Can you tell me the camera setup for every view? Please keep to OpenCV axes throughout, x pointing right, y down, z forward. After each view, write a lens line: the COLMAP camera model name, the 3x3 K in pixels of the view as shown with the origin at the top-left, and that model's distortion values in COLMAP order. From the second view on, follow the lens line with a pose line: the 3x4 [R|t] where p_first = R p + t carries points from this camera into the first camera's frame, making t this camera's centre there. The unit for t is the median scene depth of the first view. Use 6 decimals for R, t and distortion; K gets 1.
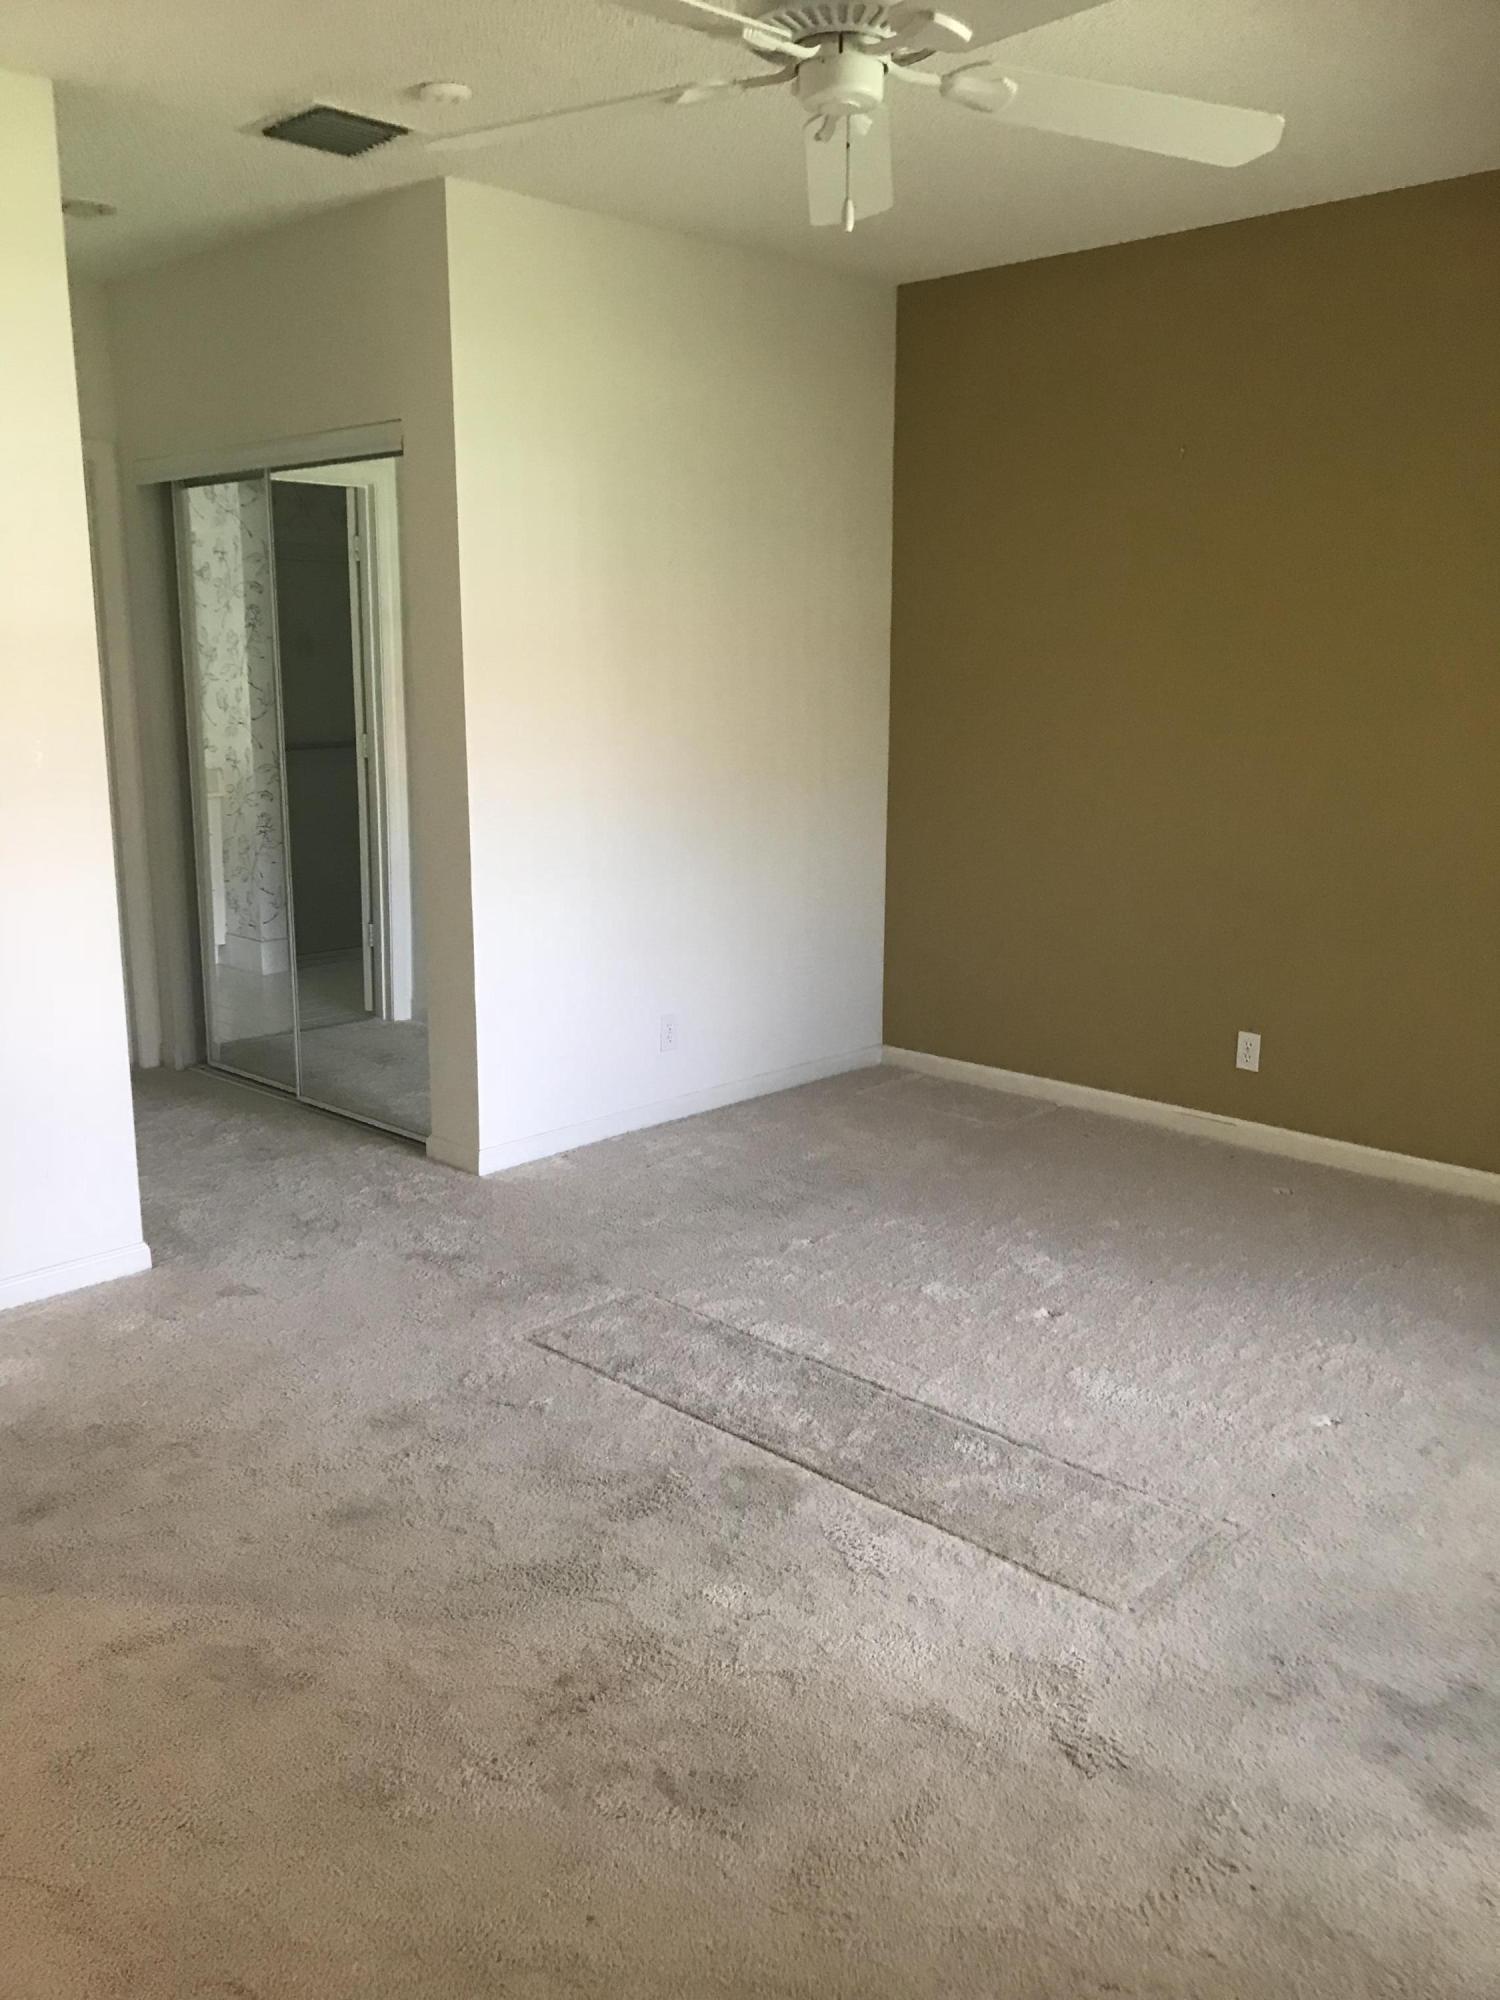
lens RADIAL K [[1657.2, 0, 747.3], [0, 1657.2, 995.2], [0, 0, 1]] dist [0.002995, -0.002457]
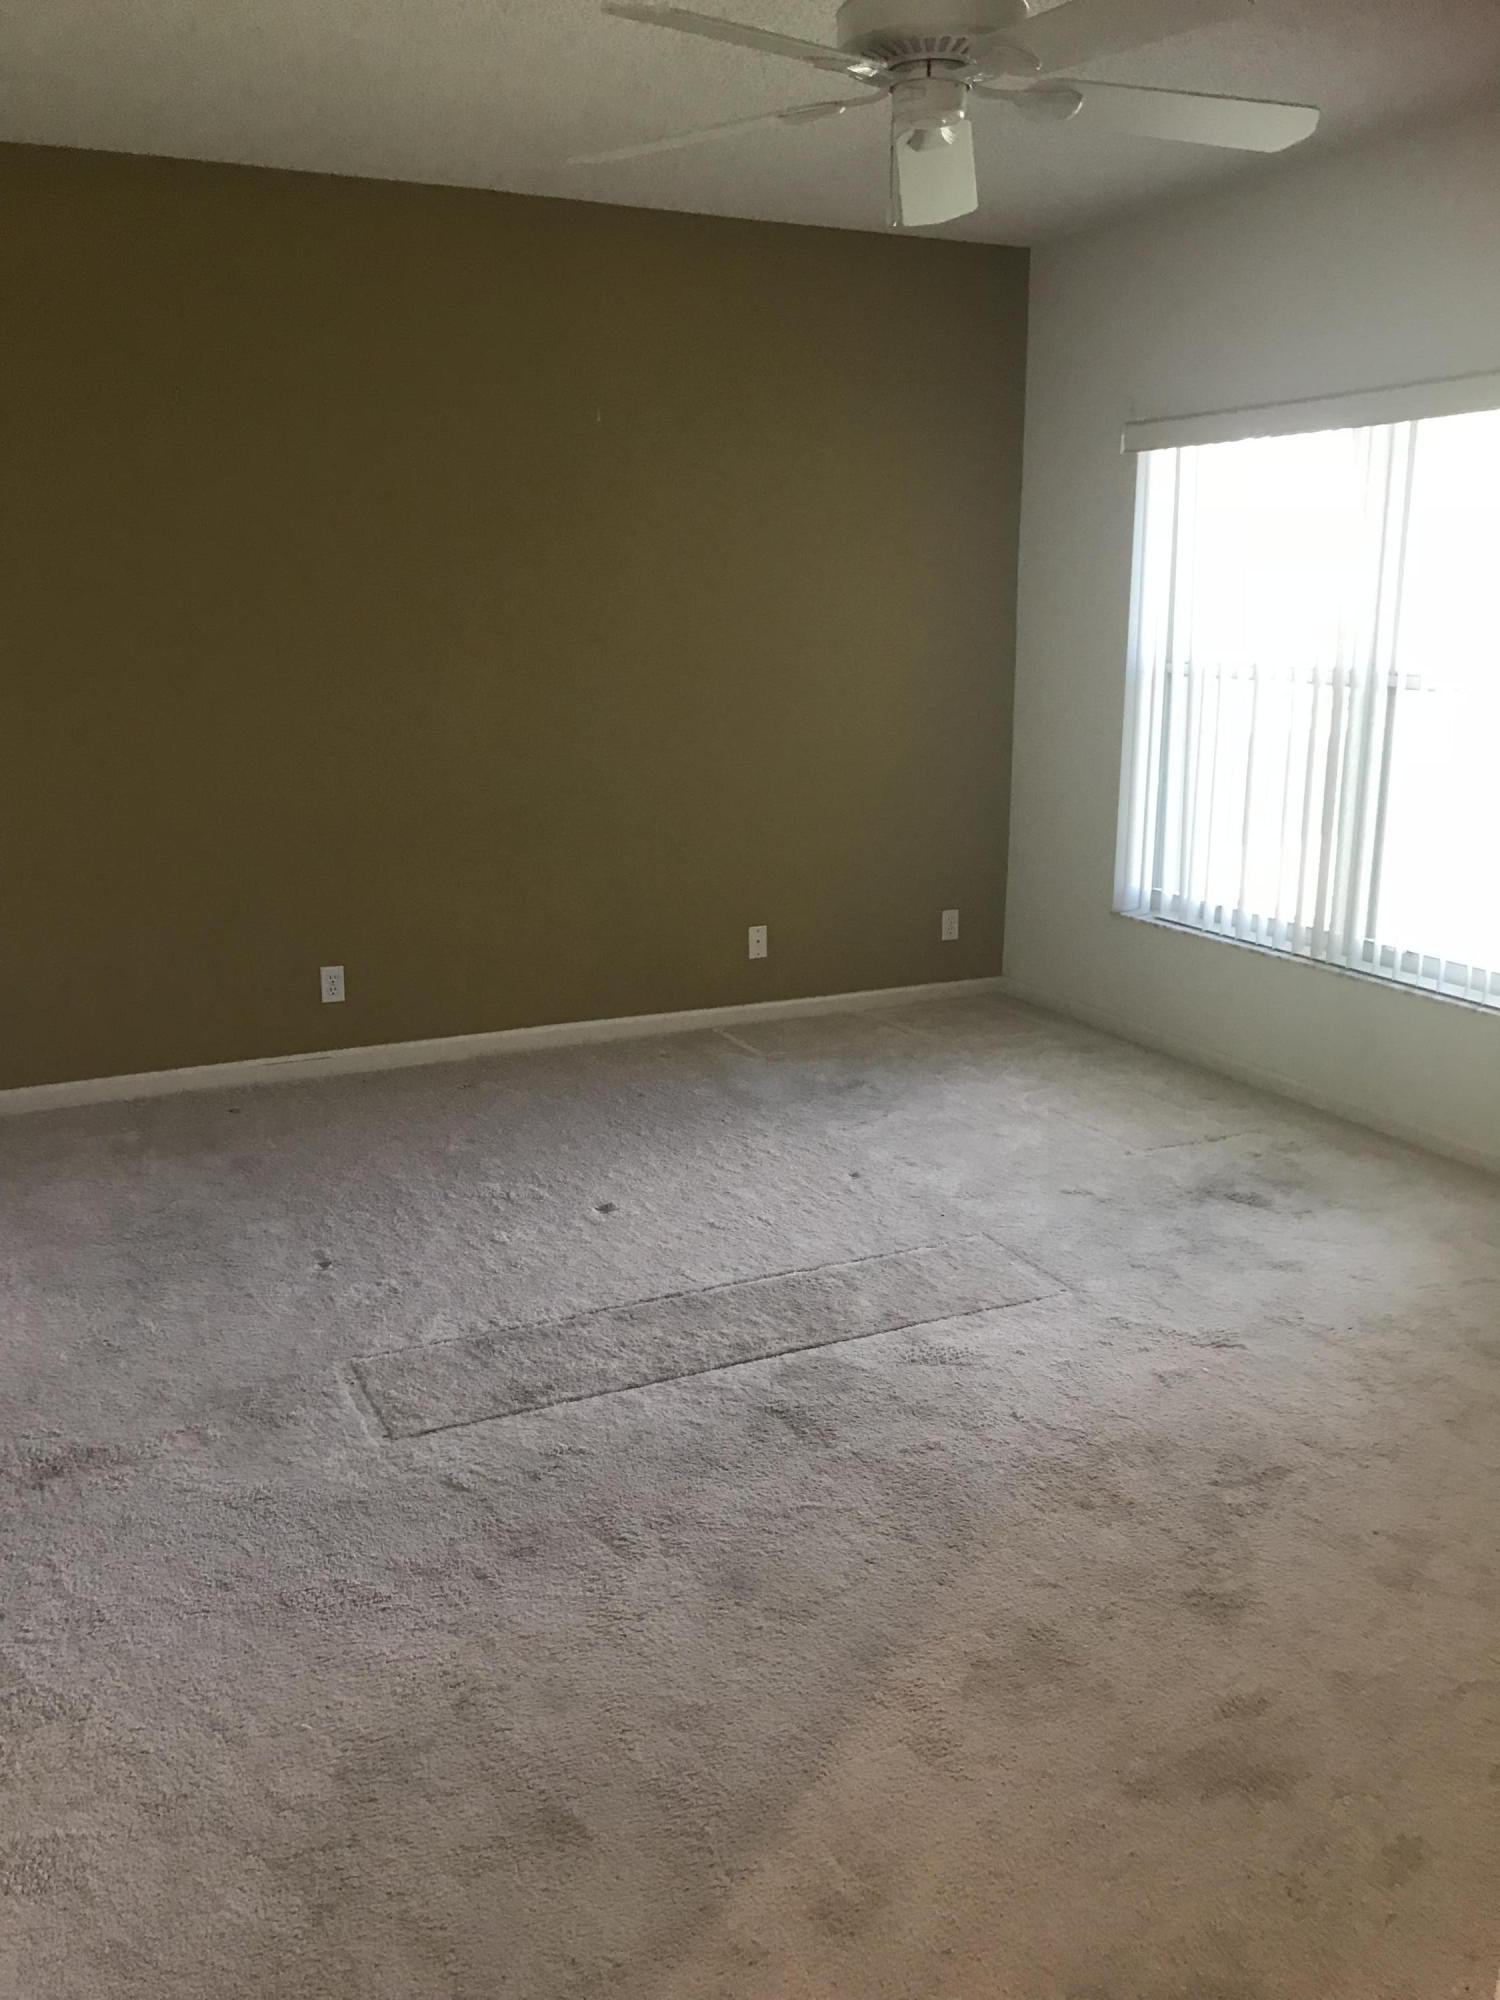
lens RADIAL K [[1657.2, 0, 746.9], [0, 1657.2, 1003.9], [0, 0, 1]] dist [0.002995, -0.002457]
pose [[0.365732, -0.234967, 0.900572, -0.914537], [0.209255, 0.963594, 0.166429, -0.122847], [-0.906892, 0.127581, 0.401585, 0.574547]]
